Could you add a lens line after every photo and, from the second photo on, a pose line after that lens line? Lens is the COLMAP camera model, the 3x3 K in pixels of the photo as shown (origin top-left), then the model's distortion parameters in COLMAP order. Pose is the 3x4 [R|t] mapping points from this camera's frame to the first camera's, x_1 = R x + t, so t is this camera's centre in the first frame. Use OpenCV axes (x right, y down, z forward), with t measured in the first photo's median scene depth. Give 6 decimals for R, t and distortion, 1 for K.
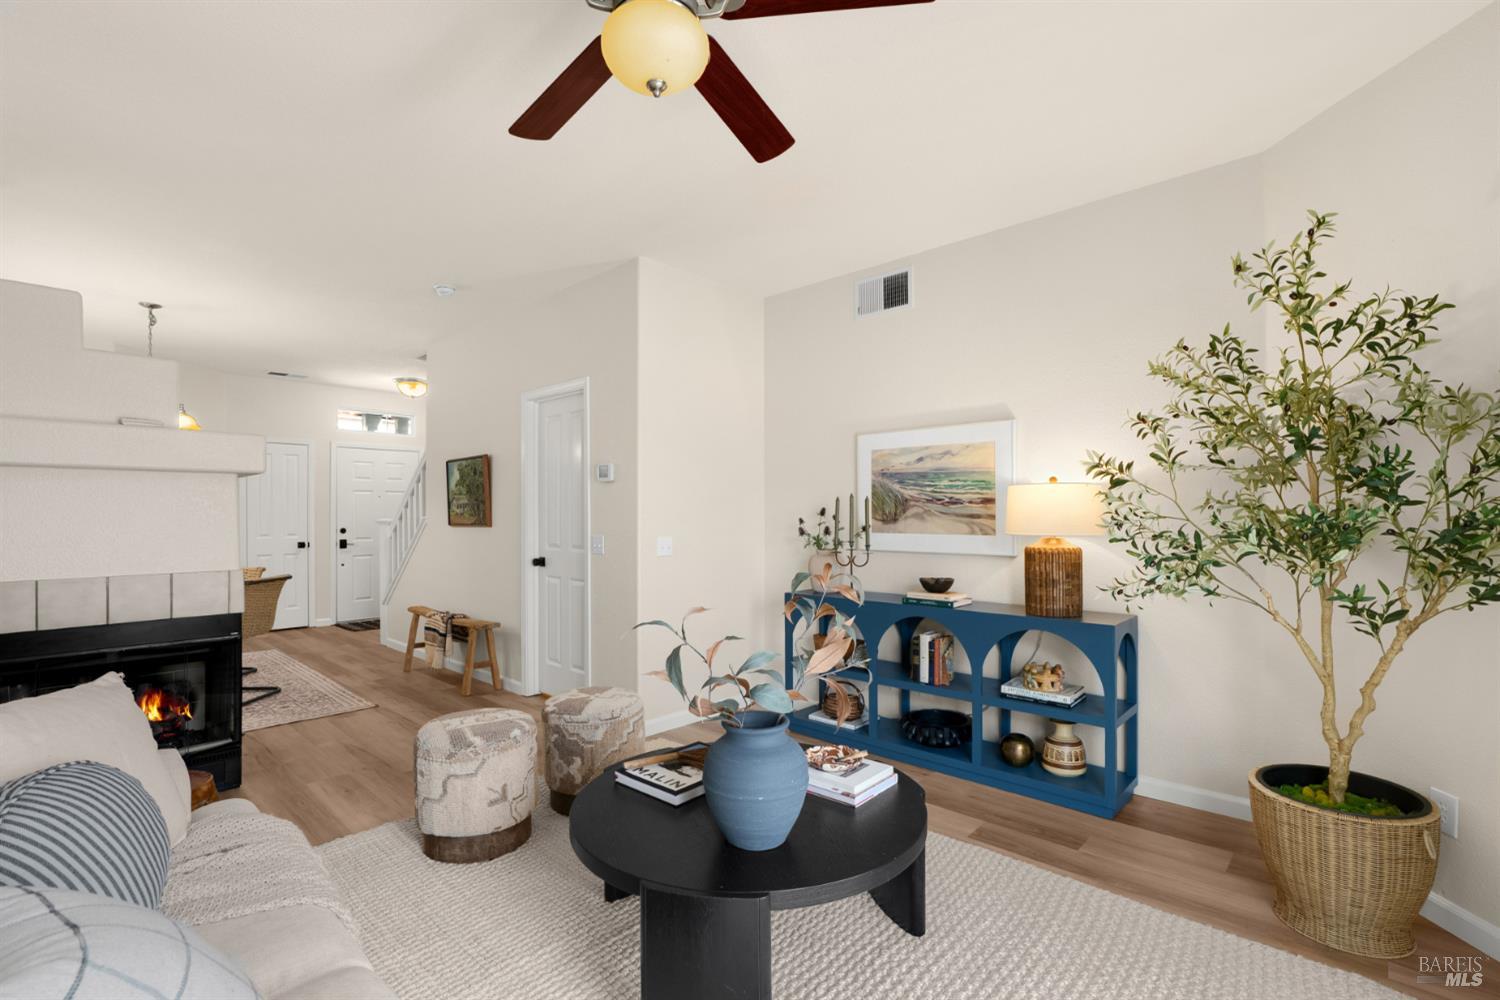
lens RADIAL K [[680.8, 0, 751.4], [0, 680.8, 520.6], [0, 0, 1]] dist [-0.001114, 0.000220]
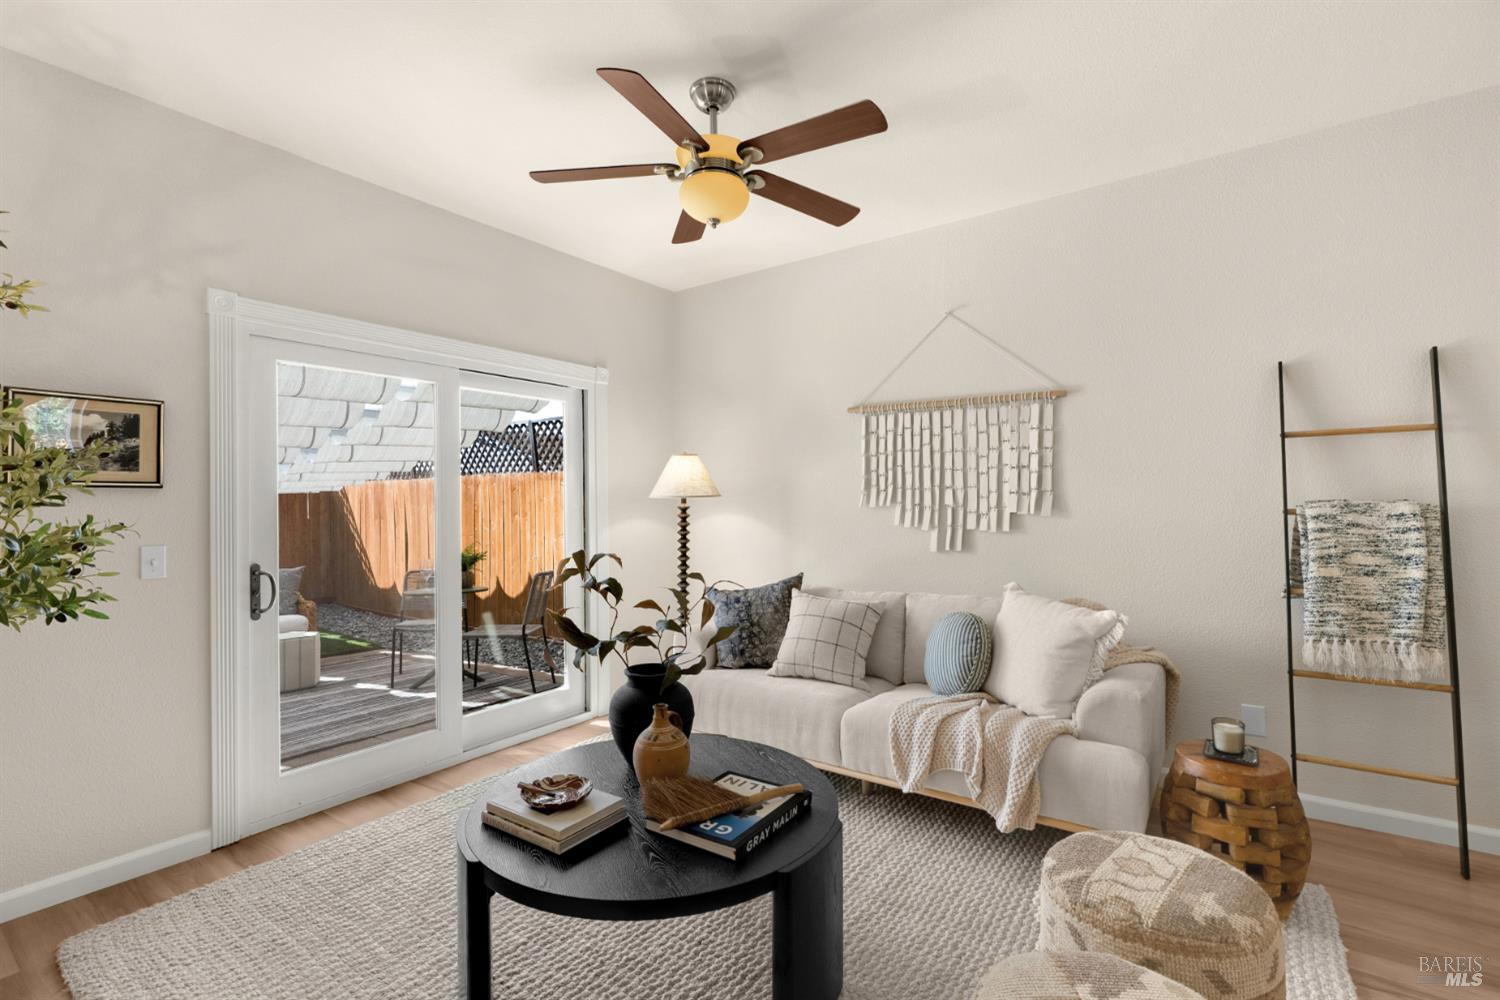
lens RADIAL K [[677.1, 0, 750.9], [0, 677.1, 497.9], [0, 0, 1]] dist [-0.003732, 0.001143]
pose [[-0.991526, 0.011034, -0.129439, -0.008723], [0.011640, 0.999925, -0.003932, -0.010839], [0.129386, -0.005406, -0.991580, 1.319685]]
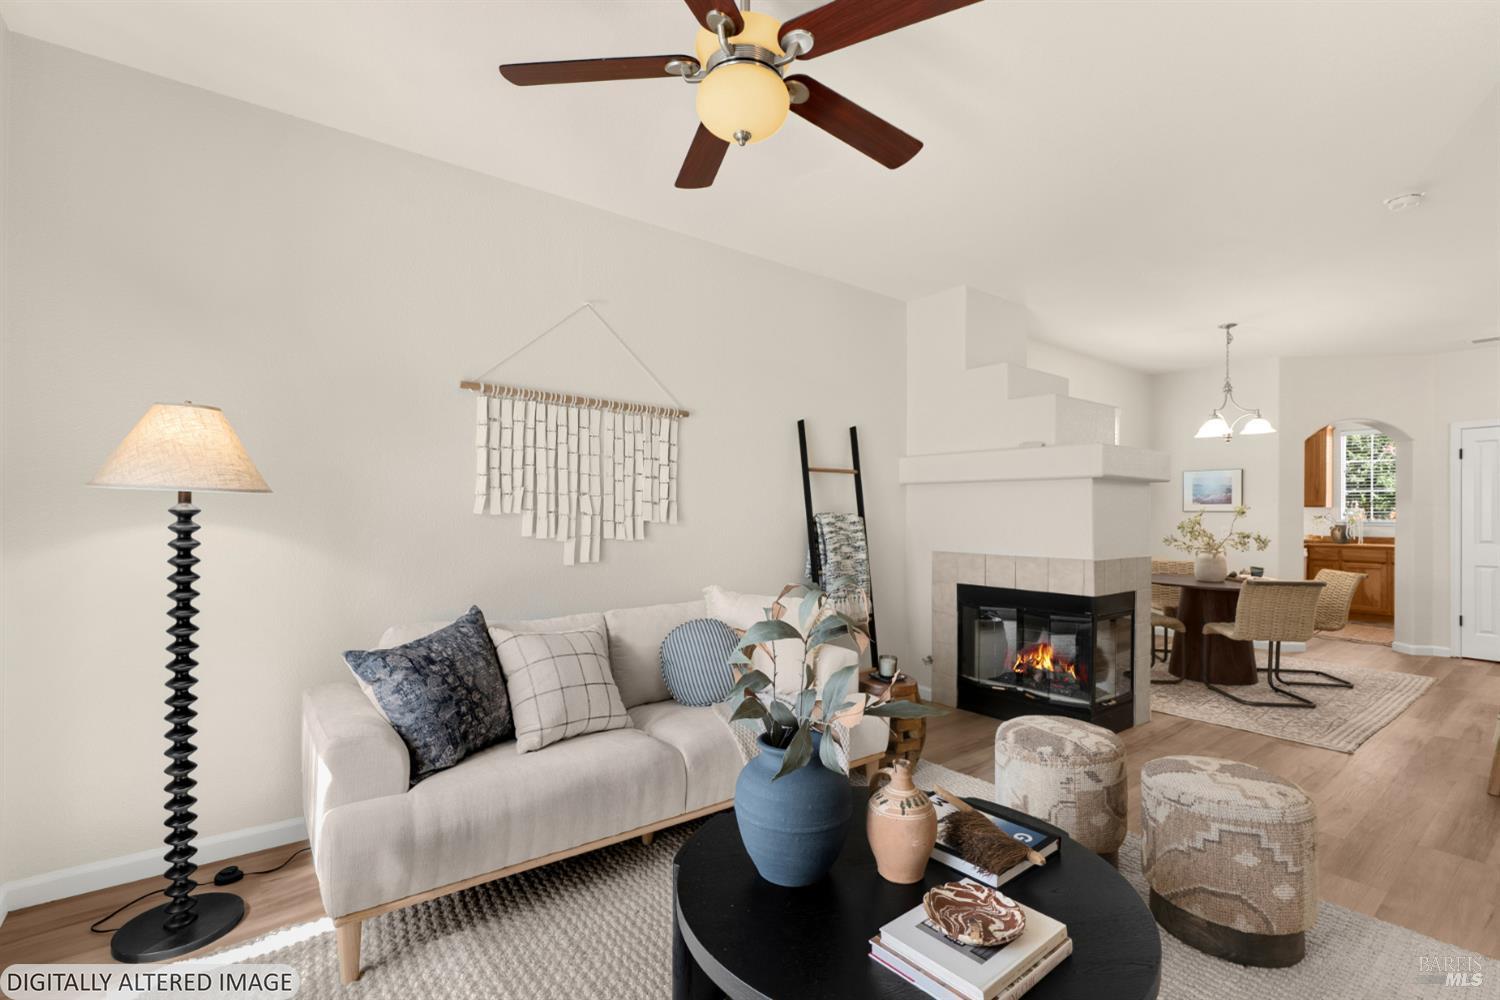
lens RADIAL K [[687.4, 0, 754.8], [0, 687.4, 509.3], [0, 0, 1]] dist [0.001481, 0.000751]
pose [[-0.154499, -0.003587, -0.987986, 0.537837], [-0.012670, 0.999918, -0.001649, -0.006354], [0.987912, 0.012263, -0.154532, 0.634489]]
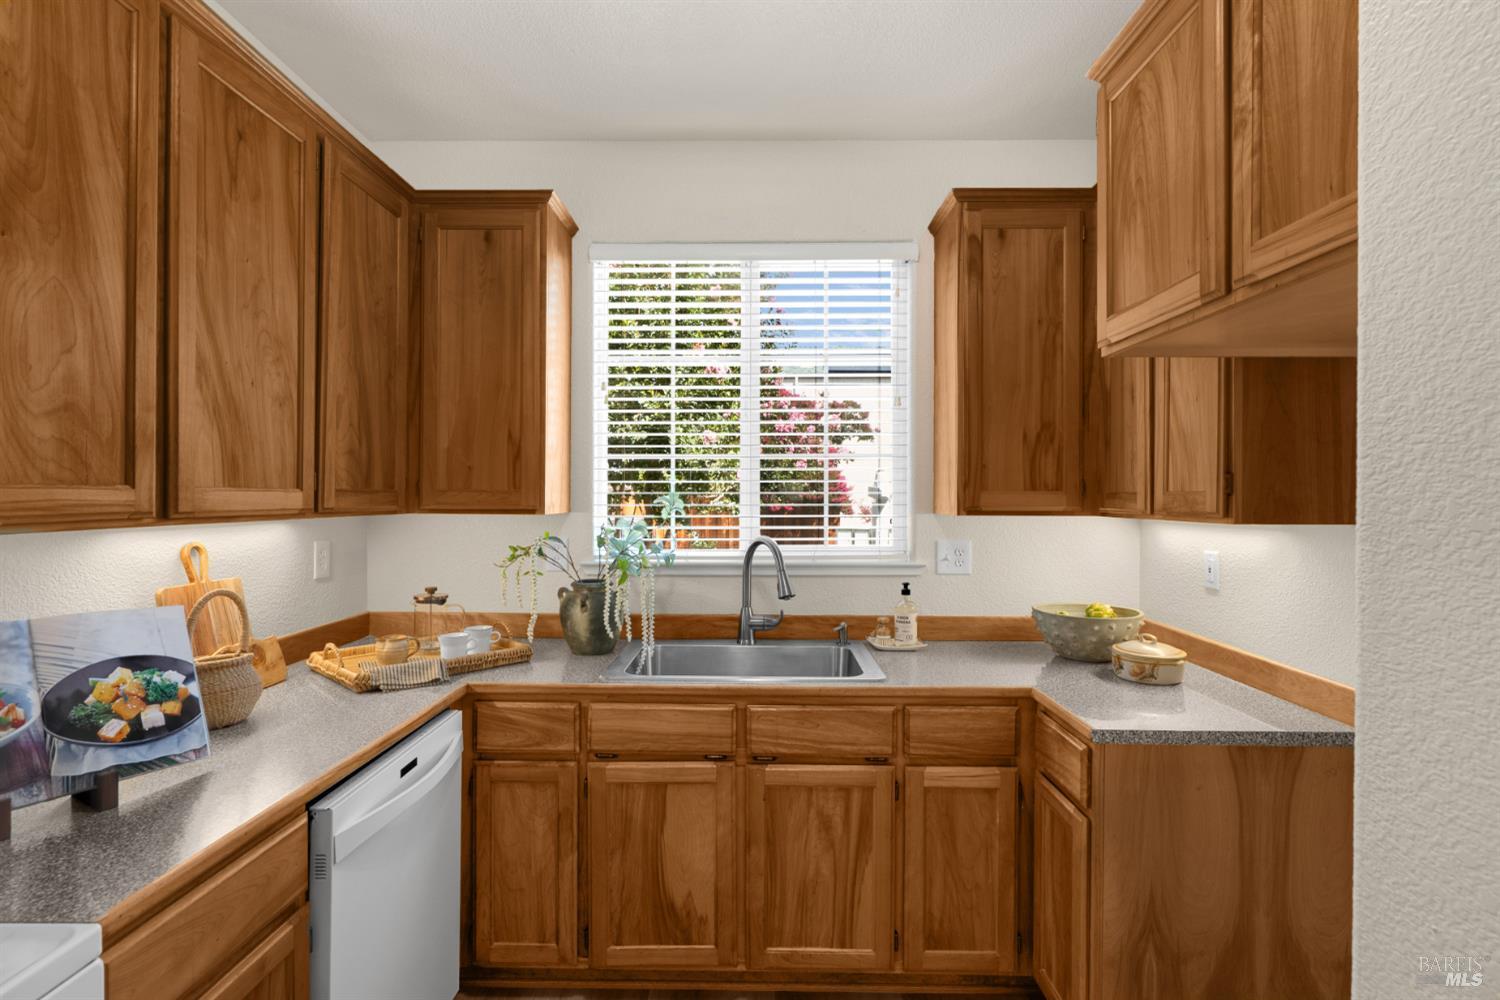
lens RADIAL K [[710.7, 0, 747.8], [0, 710.7, 497.7], [0, 0, 1]] dist [-0.001728, 0.000346]
pose [[0.666811, 0.004819, -0.745211, -2.003566], [-0.007211, 0.999974, 0.000013, -0.070863], [0.745192, 0.005365, 0.666828, 2.229653]]
